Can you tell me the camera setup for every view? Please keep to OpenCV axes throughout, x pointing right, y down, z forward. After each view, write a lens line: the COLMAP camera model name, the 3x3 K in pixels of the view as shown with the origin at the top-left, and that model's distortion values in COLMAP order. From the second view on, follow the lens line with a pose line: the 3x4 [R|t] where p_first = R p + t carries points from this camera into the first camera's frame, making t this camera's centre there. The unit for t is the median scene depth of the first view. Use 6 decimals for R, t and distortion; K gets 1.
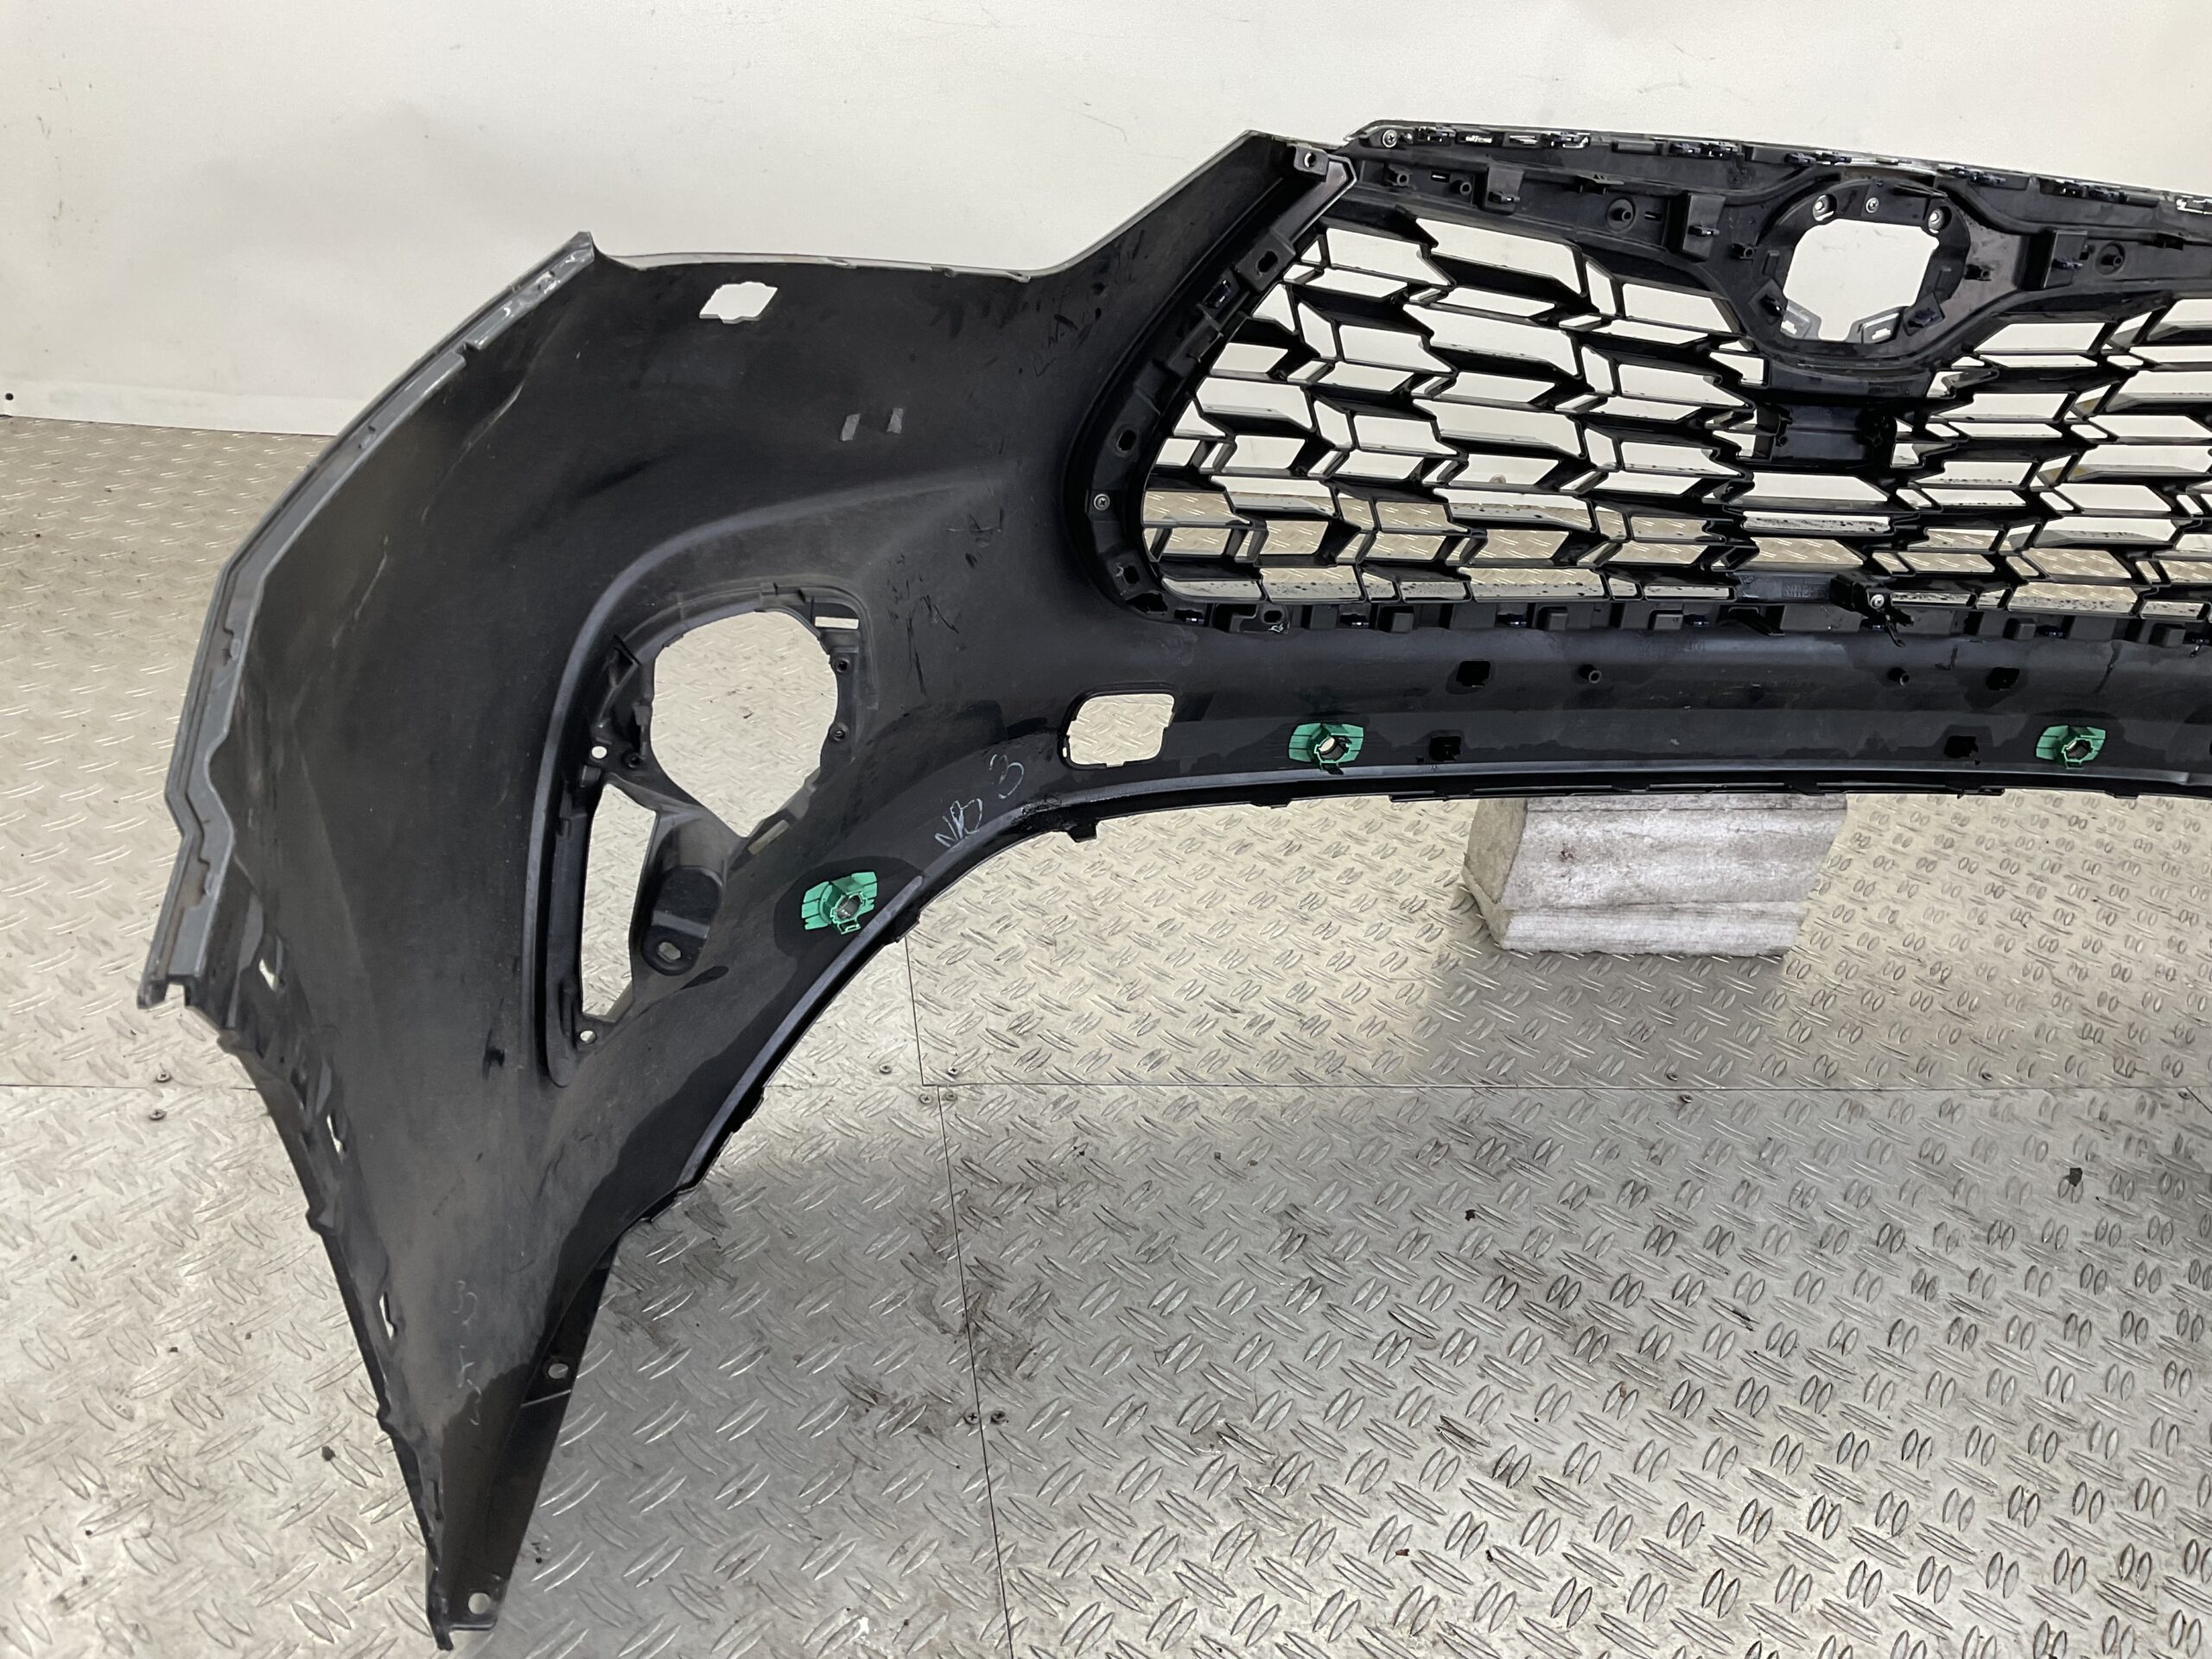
lens RADIAL K [[1871.7, 0, 1106.0], [0, 1871.7, 829.5], [0, 0, 1]] dist [0.010749, -0.064533]
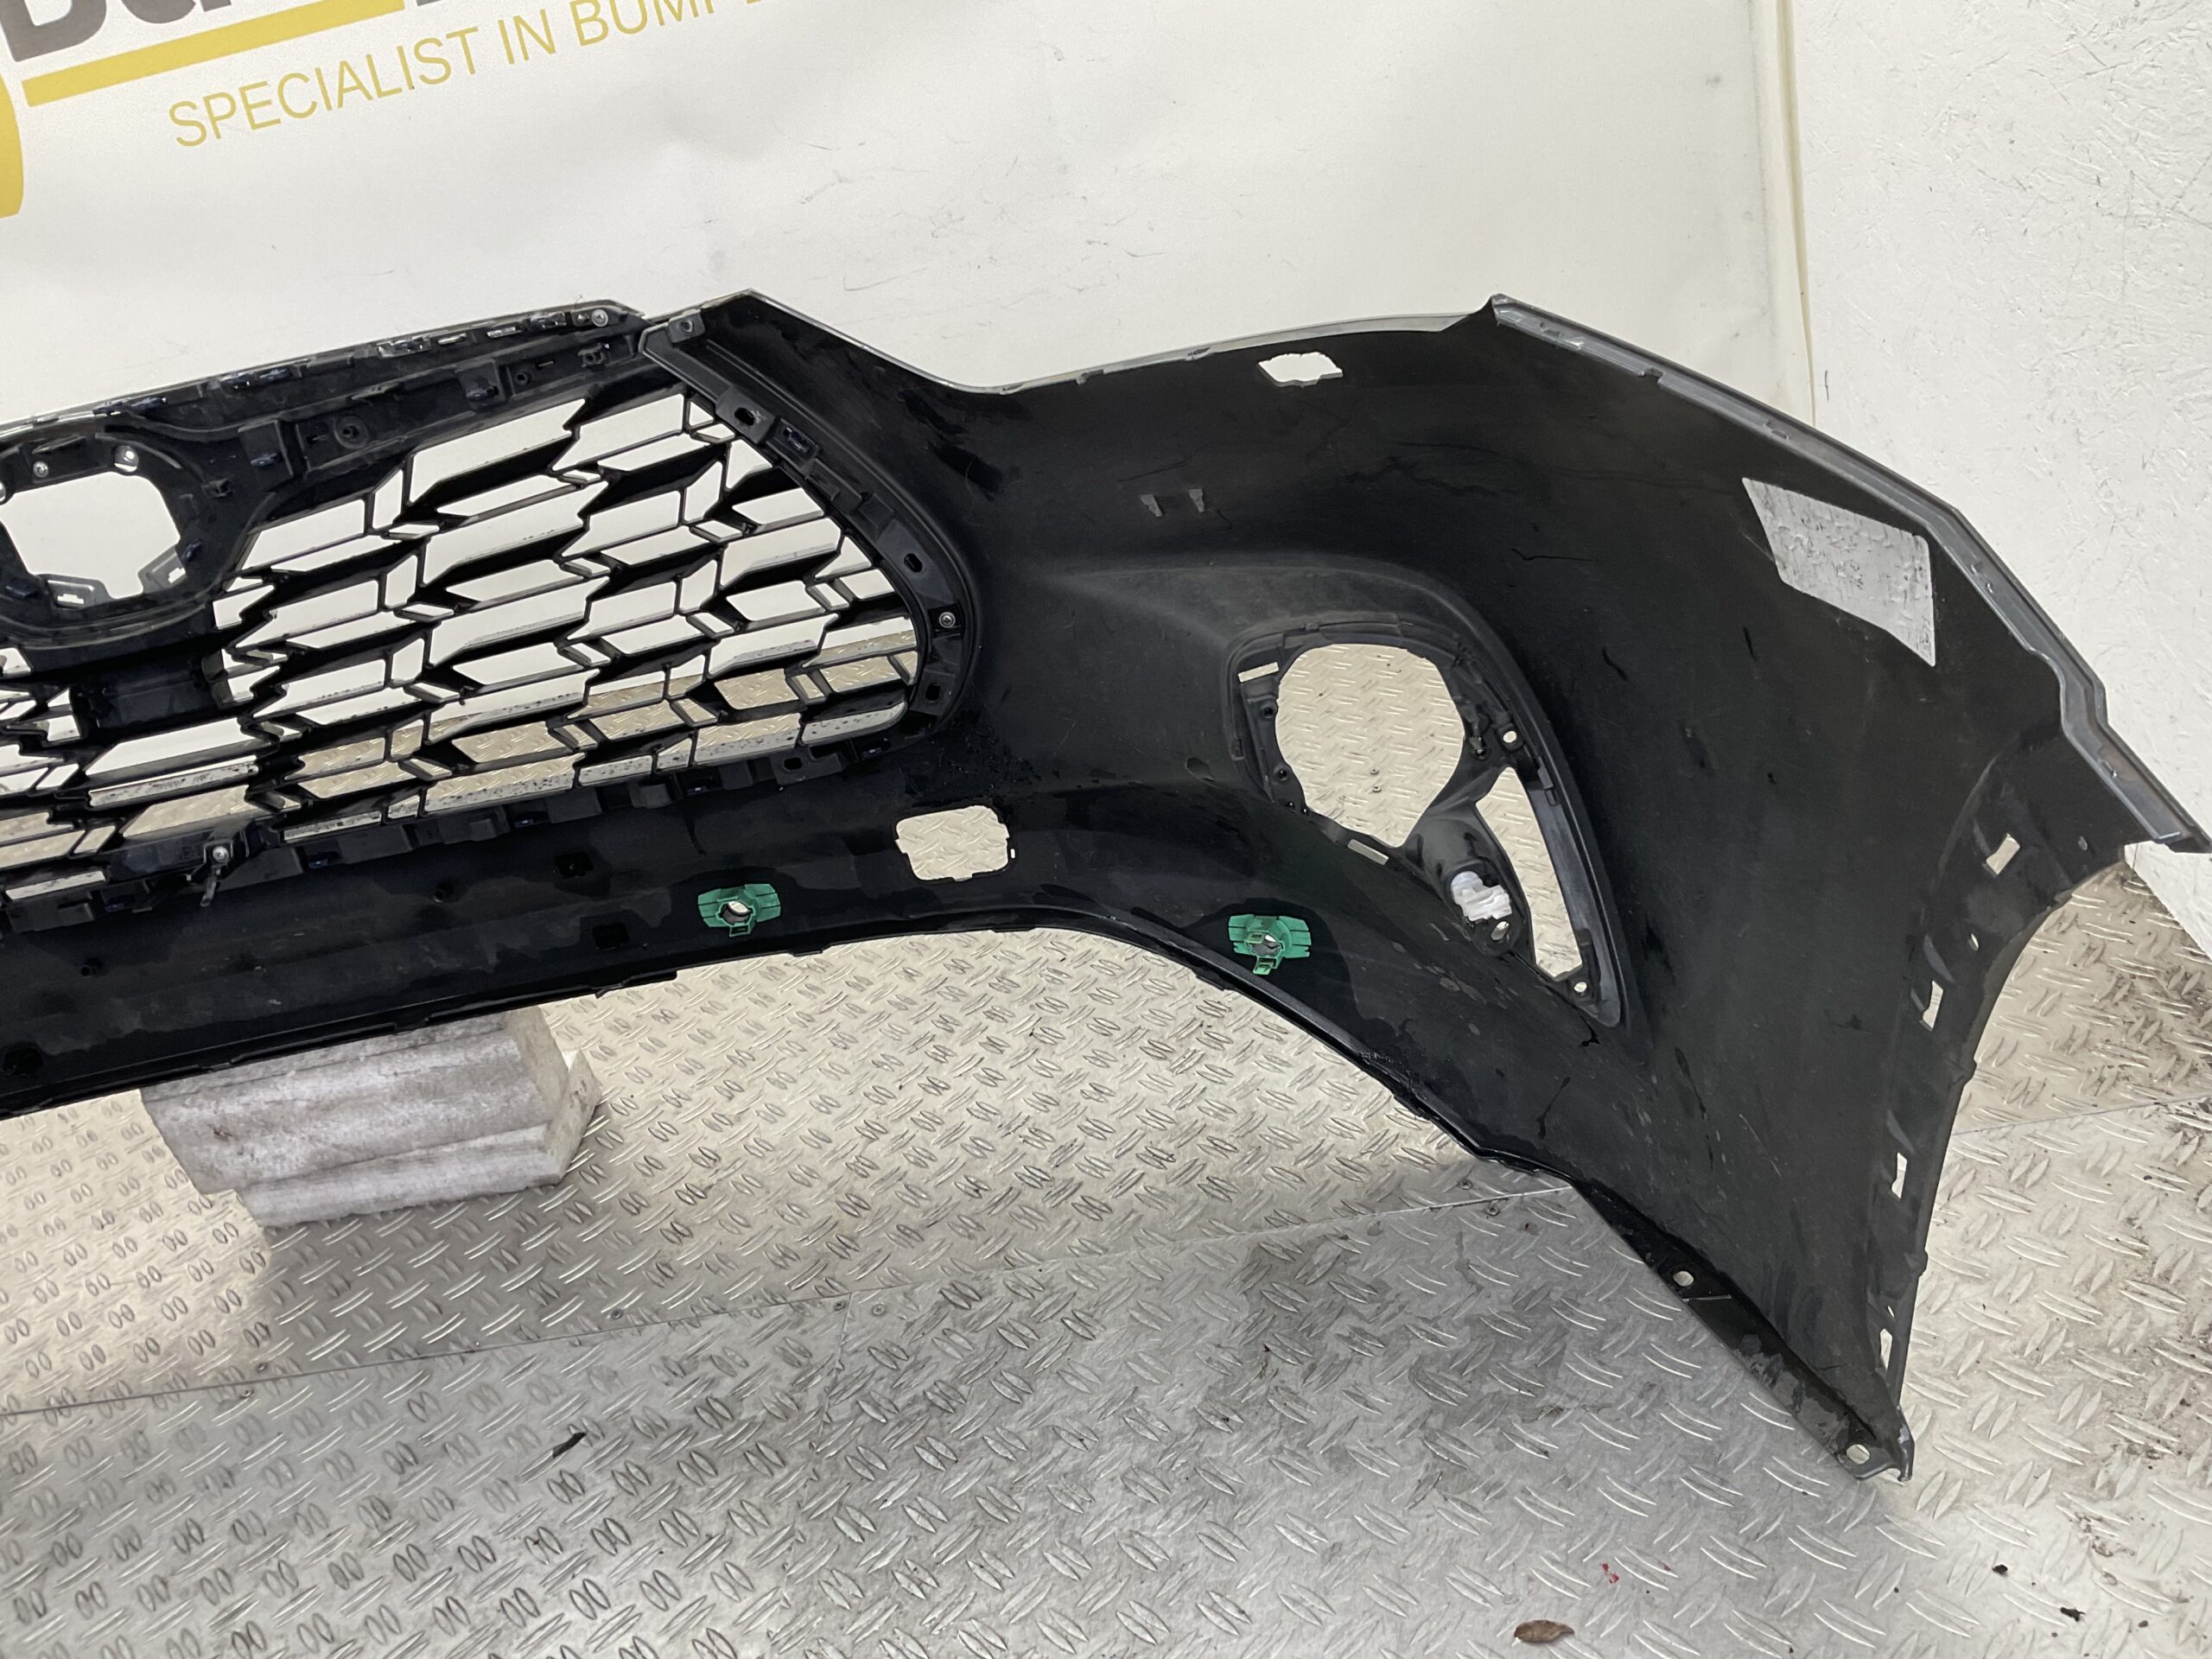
lens RADIAL K [[1871.7, 0, 1106.0], [0, 1871.7, 829.5], [0, 0, 1]] dist [0.010749, -0.064533]
pose [[0.921443, -0.199394, -0.333445, 1.079263], [0.193222, 0.979779, -0.051940, -0.002322], [0.337059, -0.016569, 0.941338, 0.266408]]
